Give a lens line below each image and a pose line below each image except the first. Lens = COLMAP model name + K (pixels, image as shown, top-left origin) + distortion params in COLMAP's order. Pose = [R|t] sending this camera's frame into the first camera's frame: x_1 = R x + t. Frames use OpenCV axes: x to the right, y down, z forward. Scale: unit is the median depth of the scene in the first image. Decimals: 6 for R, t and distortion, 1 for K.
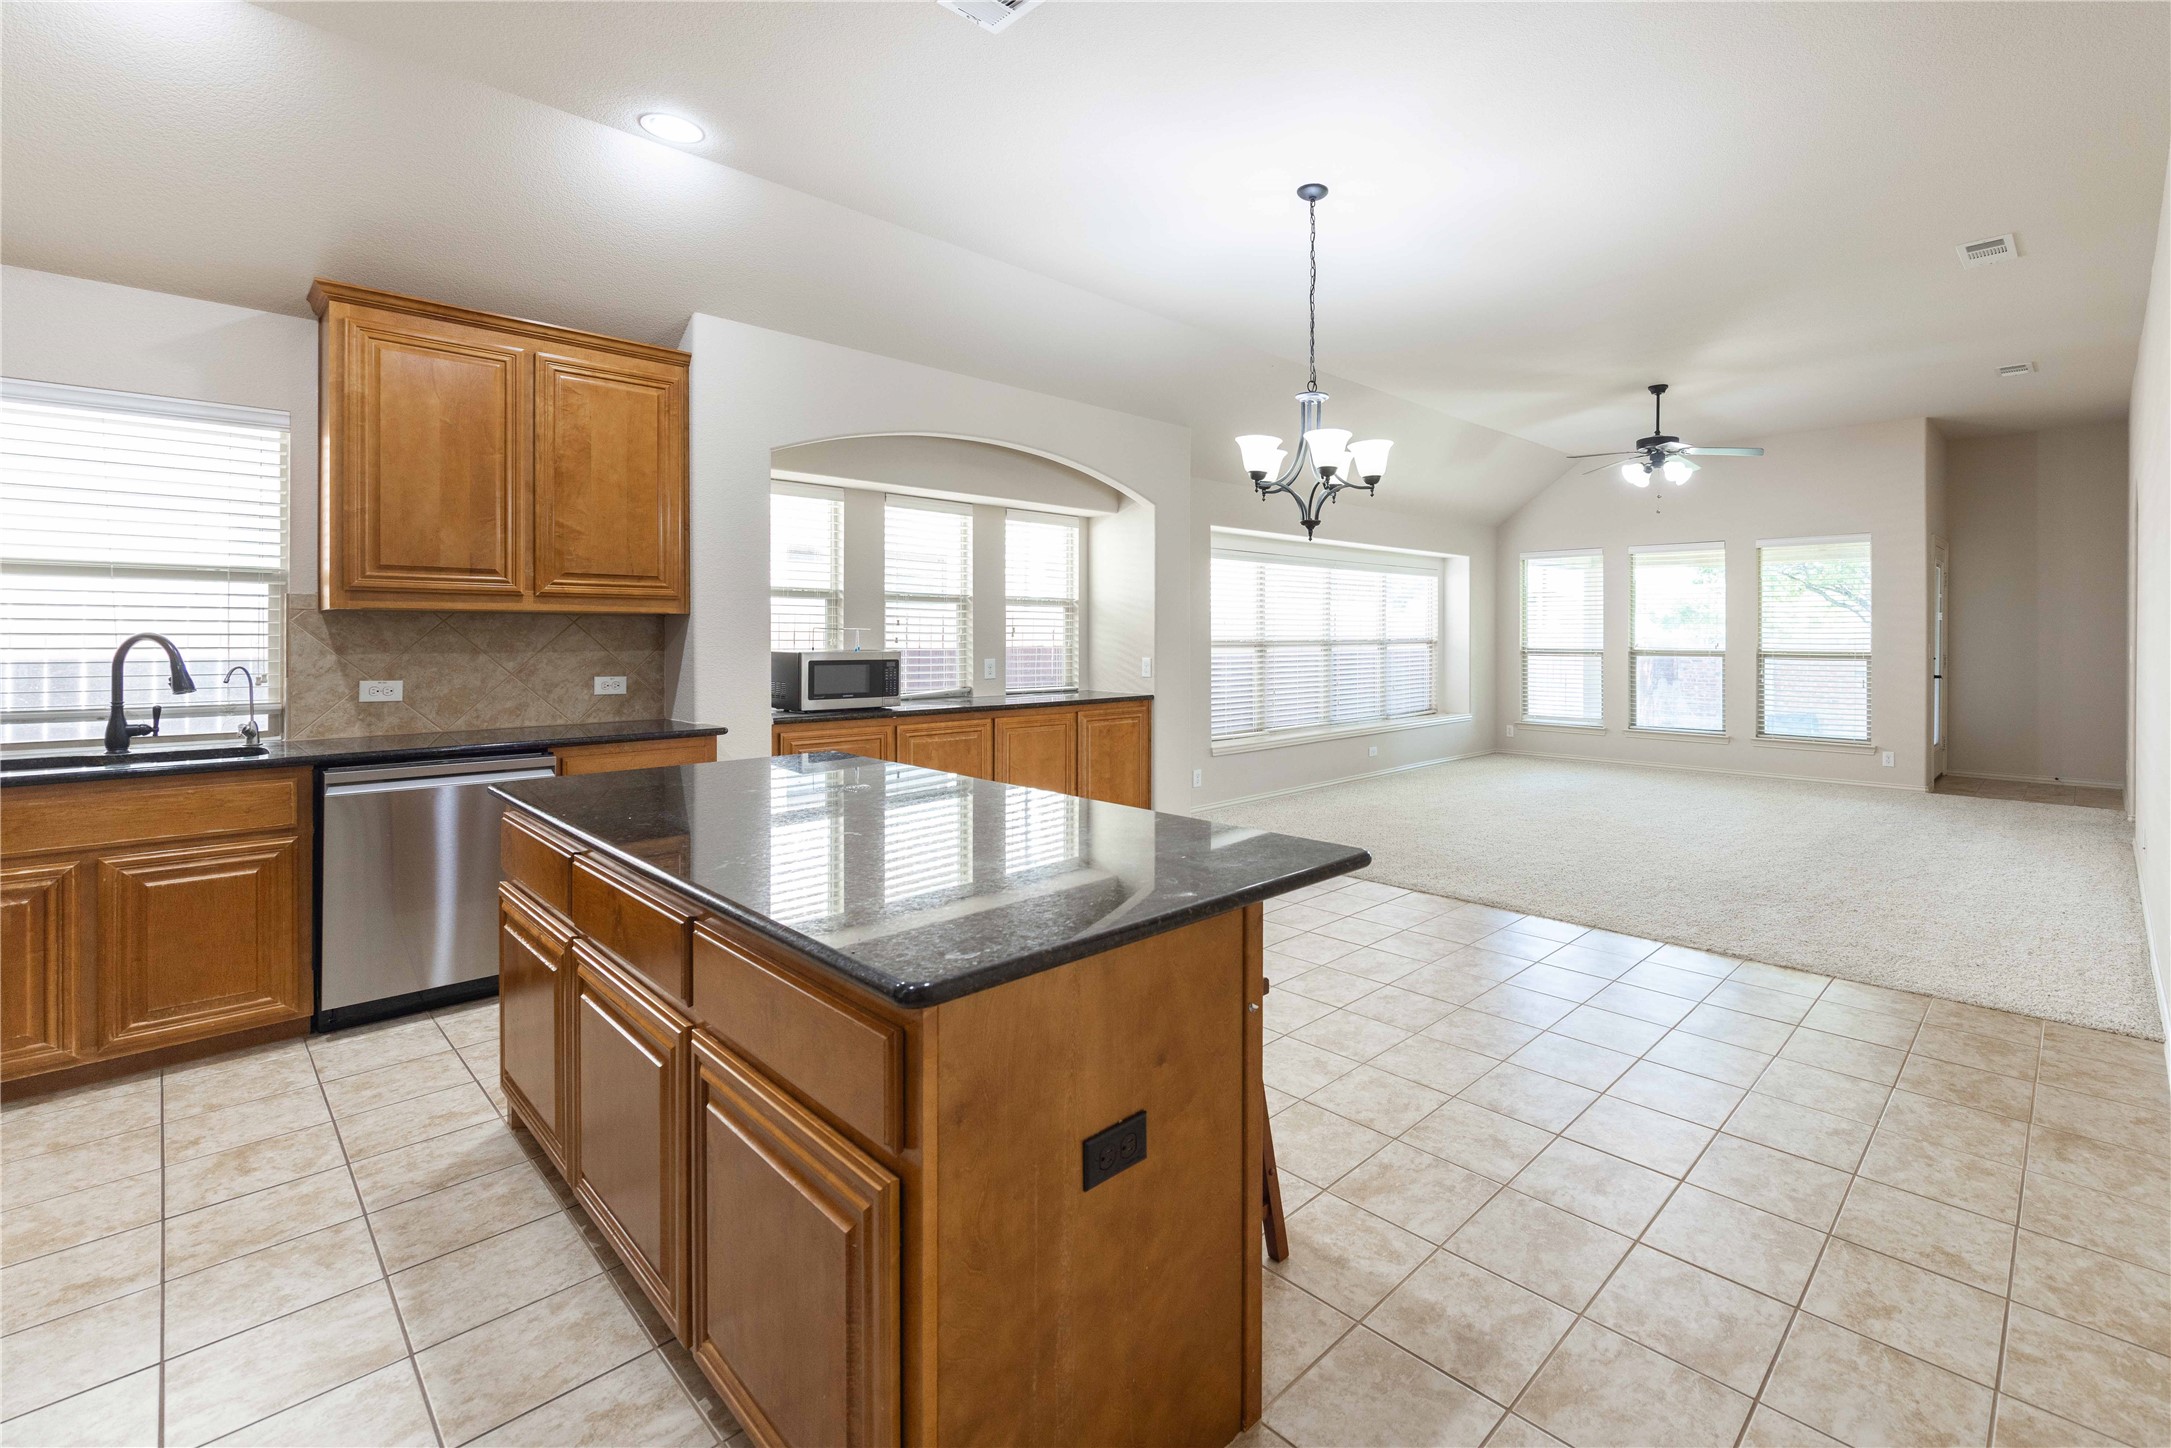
lens RADIAL K [[1111.9, 0, 1087.9], [0, 1111.9, 644.4], [0, 0, 1]] dist [-0.096745, 0.043312]
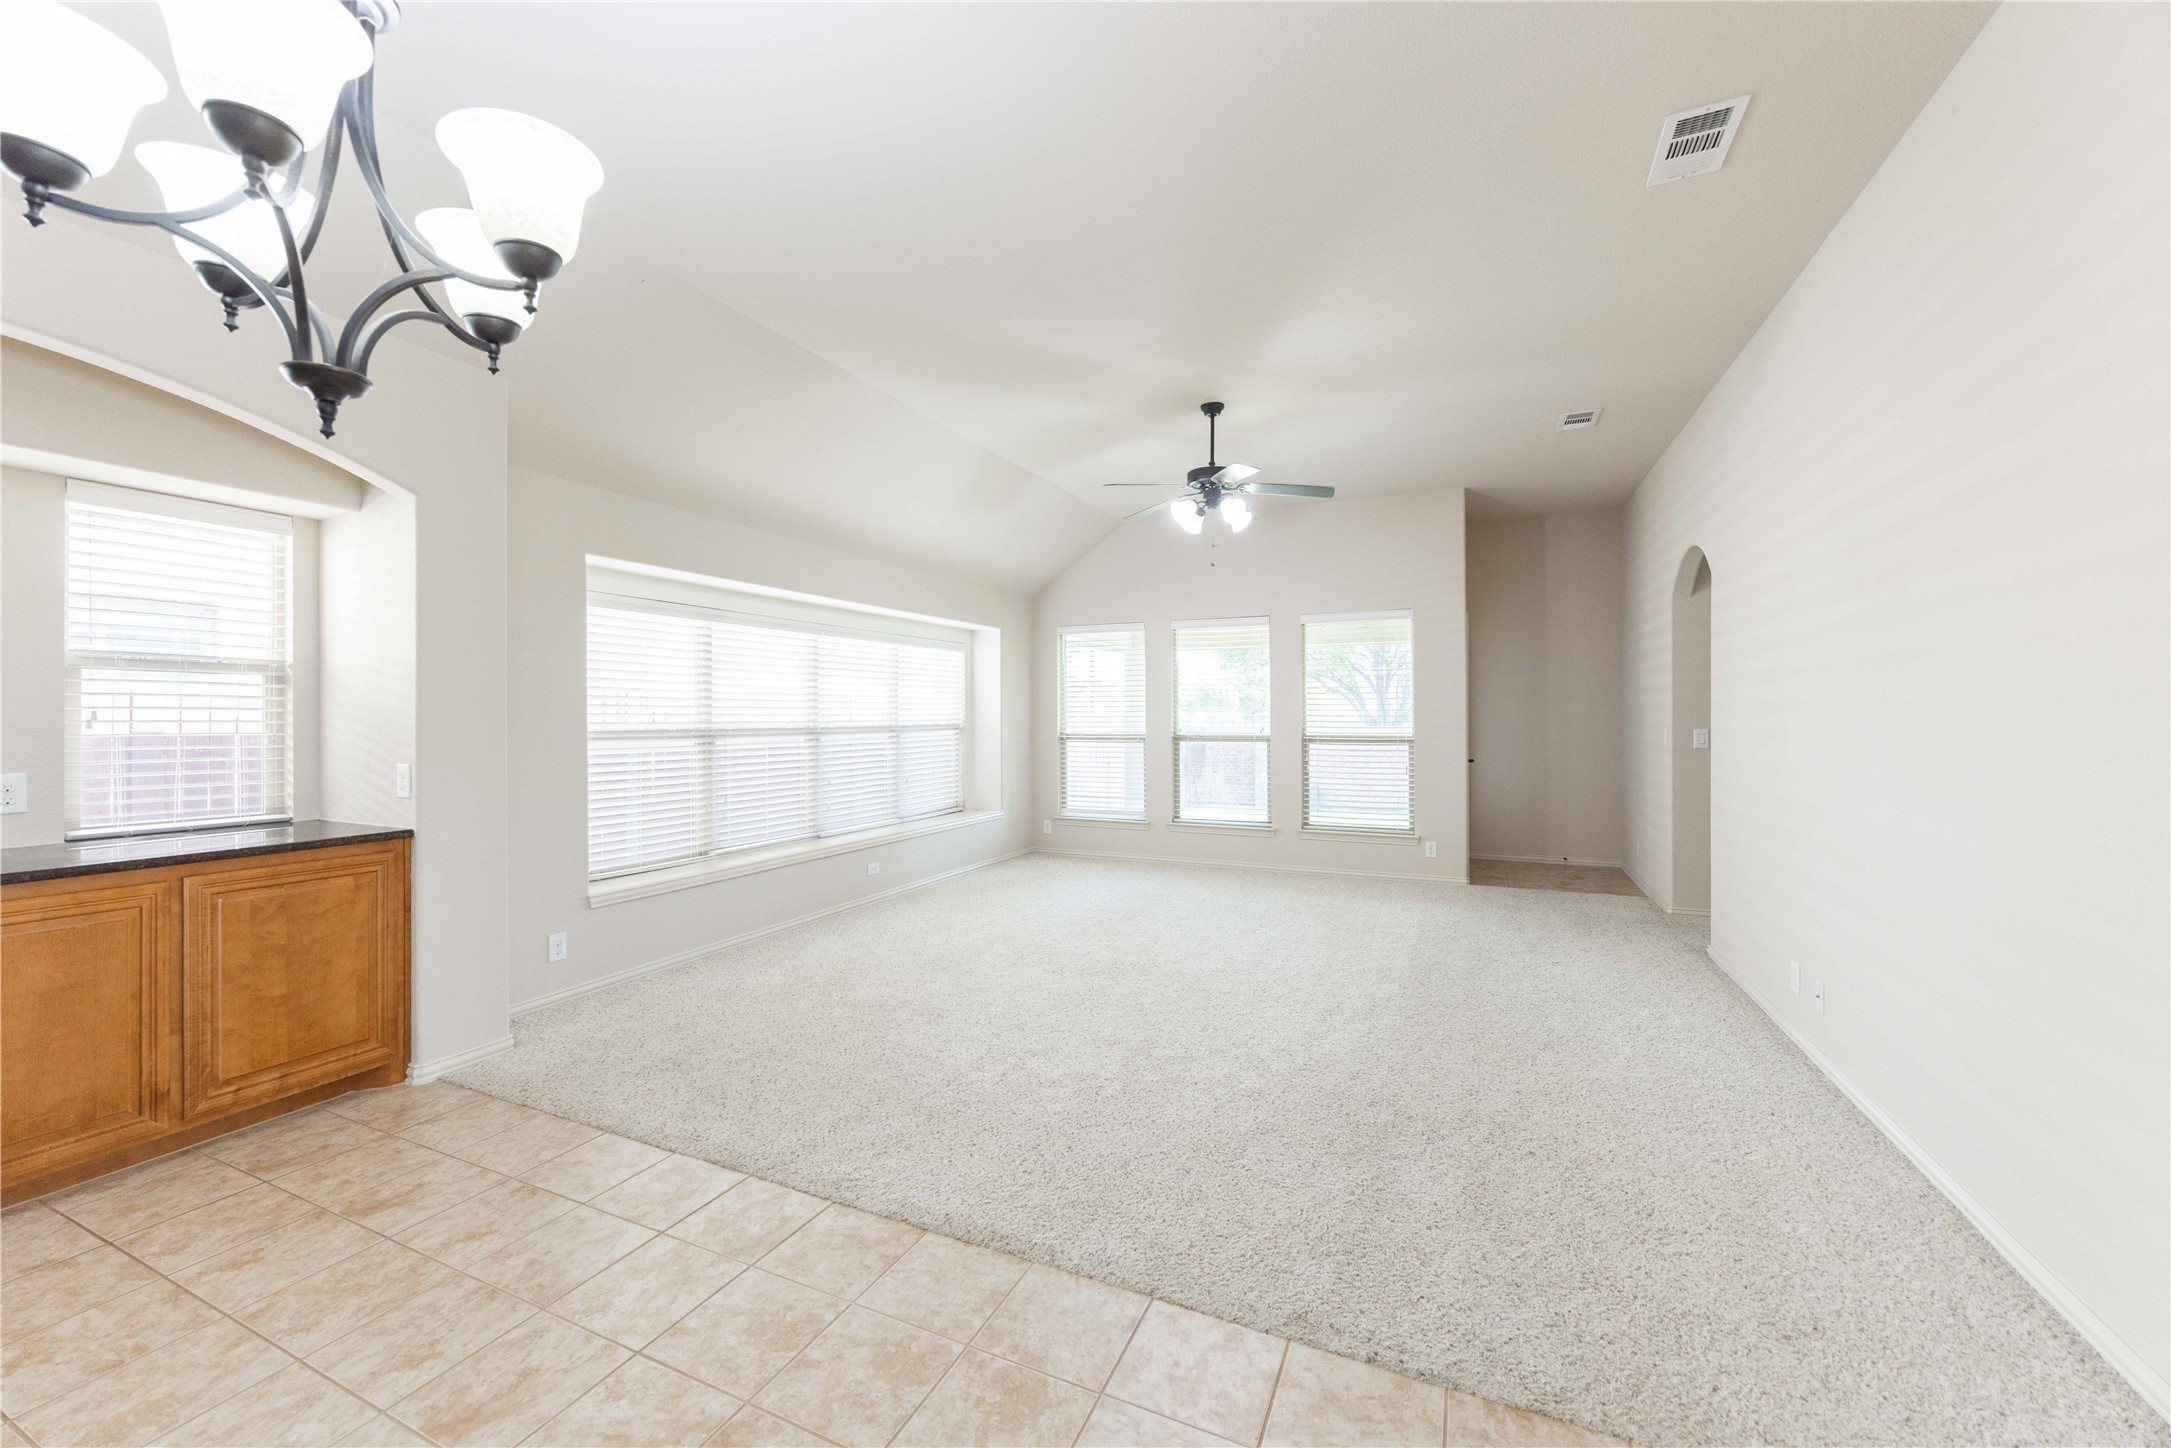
lens RADIAL K [[1002.2, 0, 1085.5], [0, 1002.2, 724.0], [0, 0, 1]] dist [-0.001764, -0.000357]
pose [[0.926942, -0.004862, 0.375172, 0.128437], [0.005525, 0.999984, -0.000691, -0.004363], [-0.375163, 0.002714, 0.926955, 0.277151]]
